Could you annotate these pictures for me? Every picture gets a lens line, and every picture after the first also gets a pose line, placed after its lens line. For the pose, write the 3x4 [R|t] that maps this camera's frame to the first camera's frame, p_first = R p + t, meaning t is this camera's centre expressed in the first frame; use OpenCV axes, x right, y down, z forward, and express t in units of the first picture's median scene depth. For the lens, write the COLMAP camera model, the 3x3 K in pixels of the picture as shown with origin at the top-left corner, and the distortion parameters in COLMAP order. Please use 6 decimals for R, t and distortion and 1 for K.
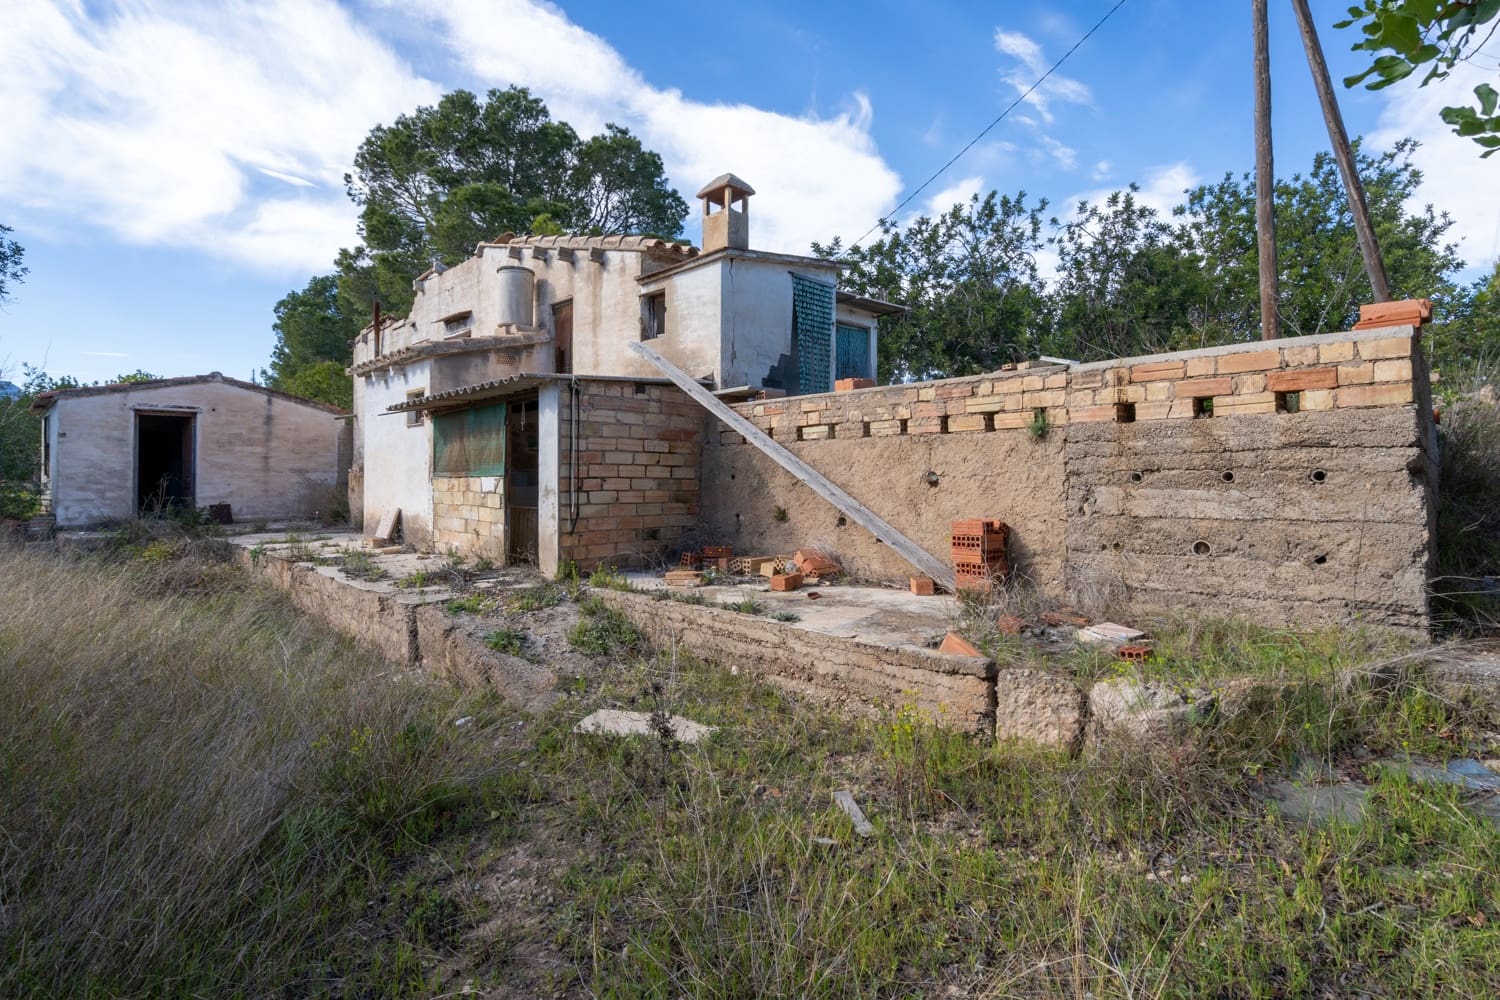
lens RADIAL K [[725.8, 0, 762.3], [0, 725.8, 468.7], [0, 0, 1]] dist [-0.003488, 0.000622]
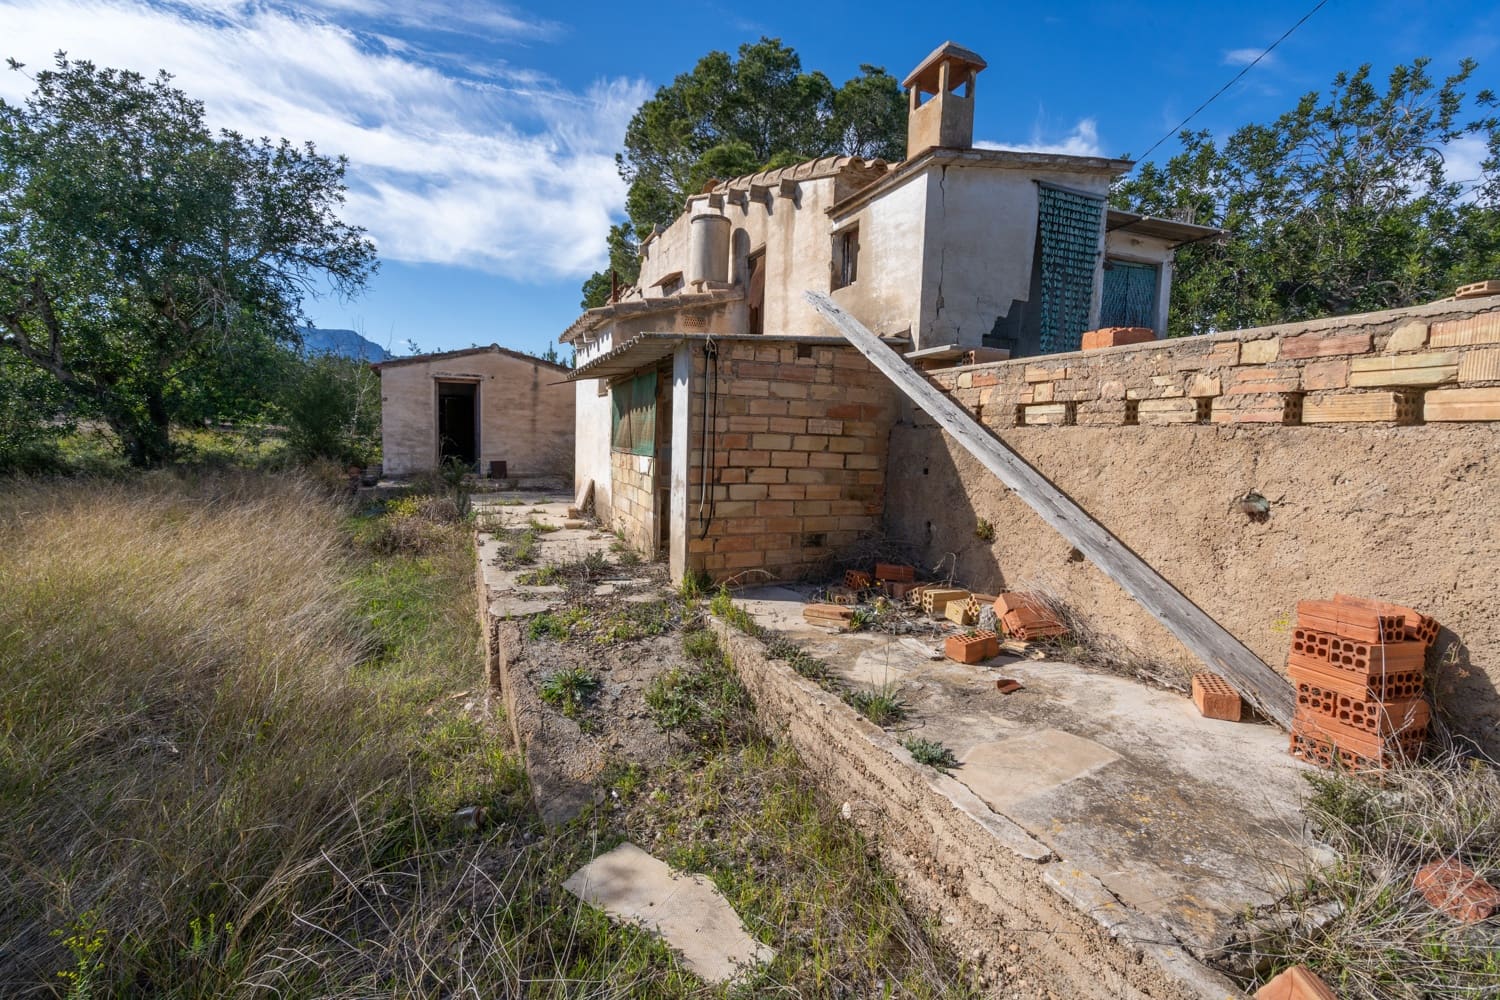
lens RADIAL K [[680.2, 0, 754.8], [0, 680.2, 497.0], [0, 0, 1]] dist [-0.000041, 0.000440]
pose [[0.927570, 0.061678, -0.368524, 0.054899], [-0.025304, 0.994387, 0.102737, -0.028686], [0.372792, -0.085971, 0.923924, 0.294274]]
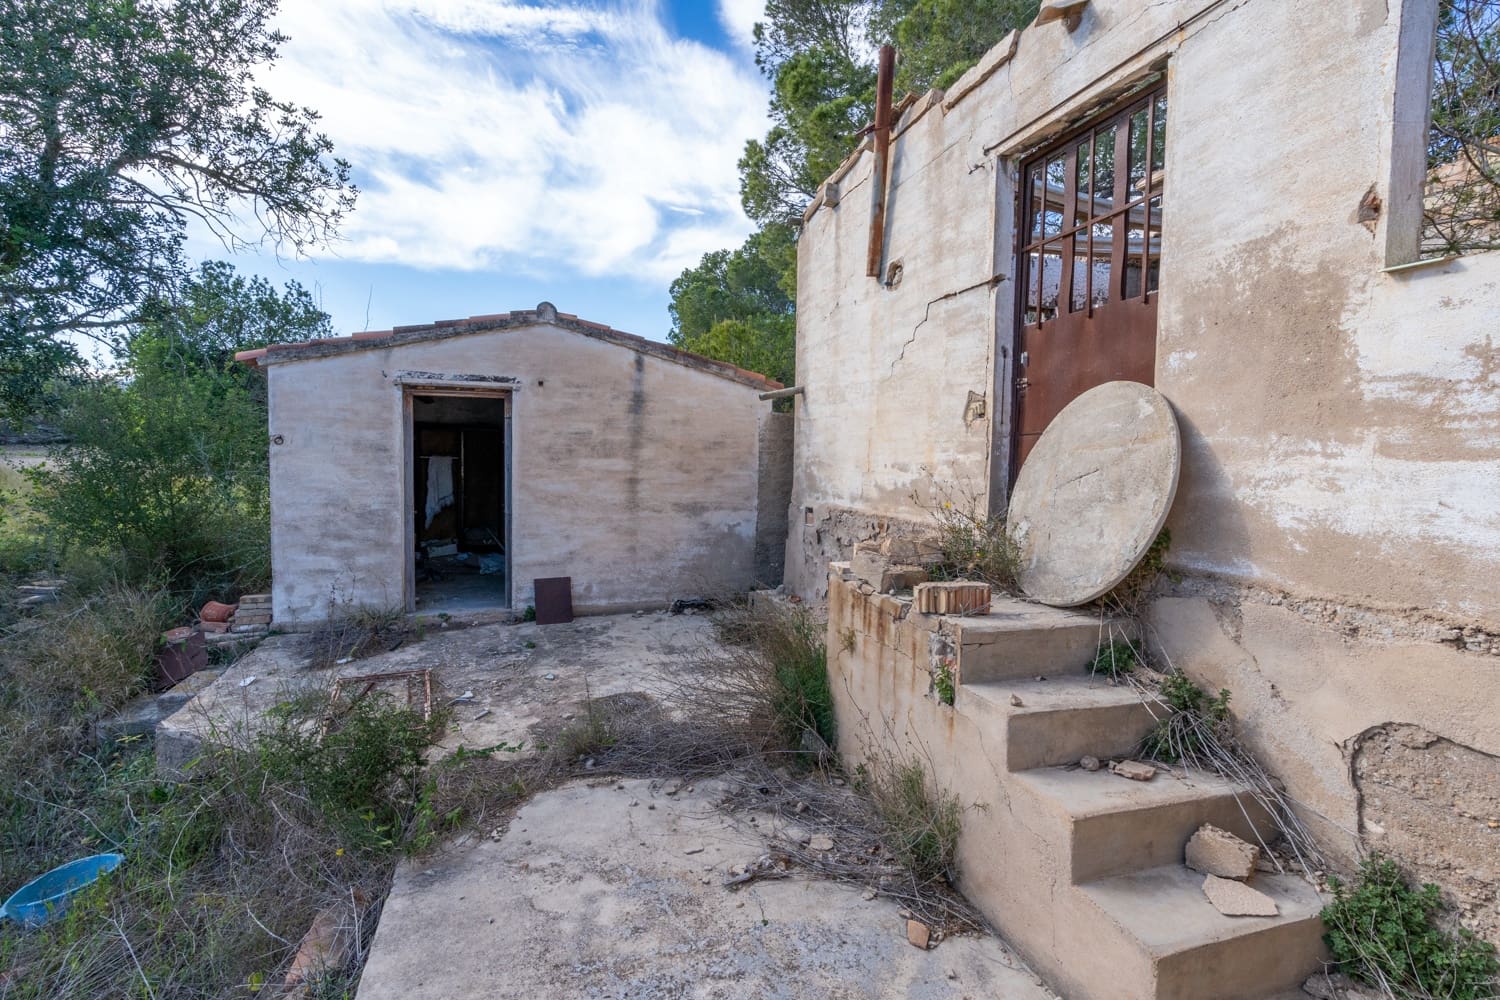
lens RADIAL K [[680.2, 0, 754.8], [0, 680.2, 497.0], [0, 0, 1]] dist [-0.000041, 0.000440]
pose [[0.887022, 0.047537, -0.459273, -0.813259], [-0.014525, 0.997067, 0.075148, -0.080972], [0.461498, -0.059987, 0.885111, 1.280136]]
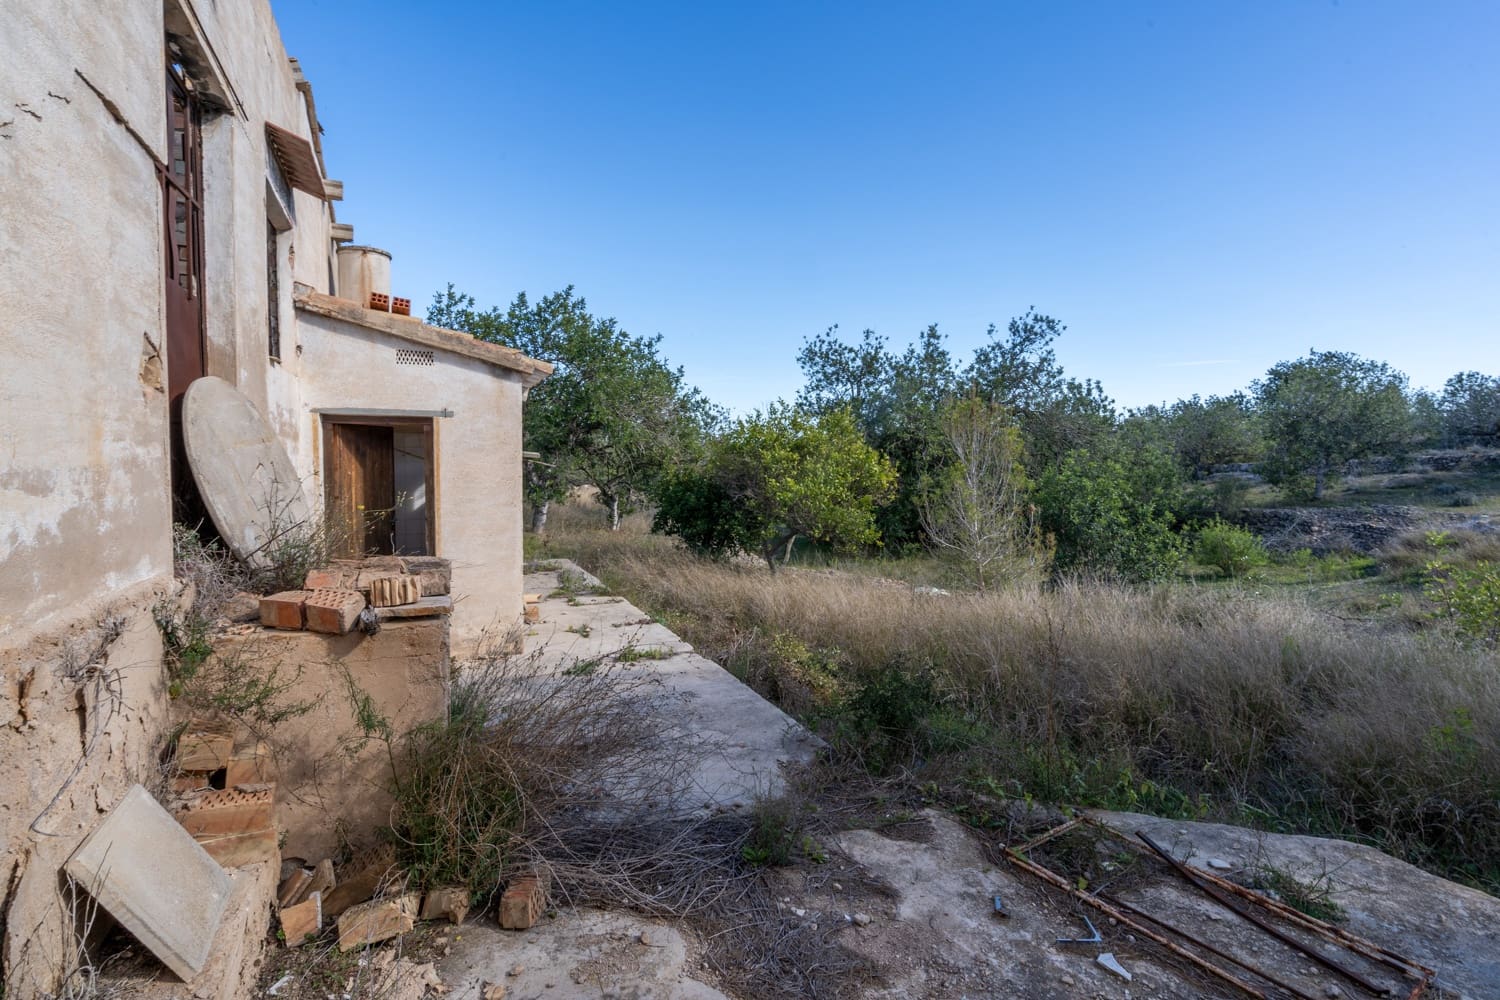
lens RADIAL K [[686.9, 0, 745.5], [0, 686.9, 497.0], [0, 0, 1]] dist [-0.002414, 0.000024]
pose [[-0.934662, -0.024135, 0.354717, -1.492112], [-0.011838, 0.999253, 0.036796, -0.062867], [-0.355340, 0.030193, -0.934249, 2.397734]]
